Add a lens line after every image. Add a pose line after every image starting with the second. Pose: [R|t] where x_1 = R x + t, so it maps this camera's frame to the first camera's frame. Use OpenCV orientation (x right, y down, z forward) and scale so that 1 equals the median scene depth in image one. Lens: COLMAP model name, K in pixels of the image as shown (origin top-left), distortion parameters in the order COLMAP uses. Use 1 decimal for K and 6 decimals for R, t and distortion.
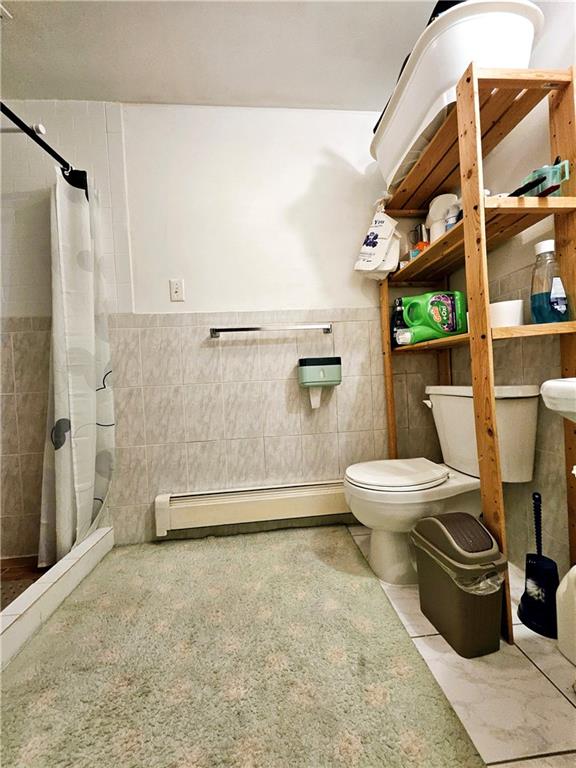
lens RADIAL K [[305.3, 0, 288.0], [0, 305.3, 384.0], [0, 0, 1]] dist [0.001085, -0.000169]
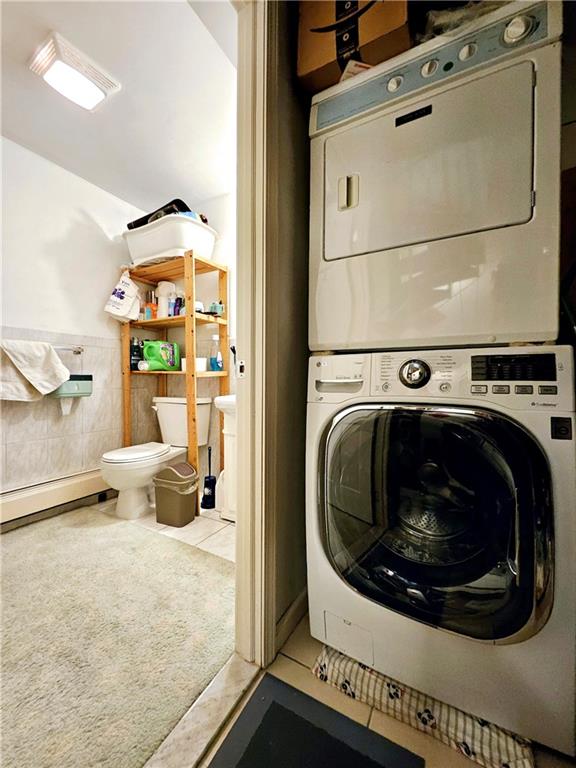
lens RADIAL K [[305.3, 0, 288.0], [0, 305.3, 384.0], [0, 0, 1]] dist [0.001085, -0.000169]
pose [[0.573344, 0.040069, 0.818335, -0.497257], [-0.018993, 0.999185, -0.035617, -0.020873], [-0.819095, 0.004878, 0.573637, -0.531298]]
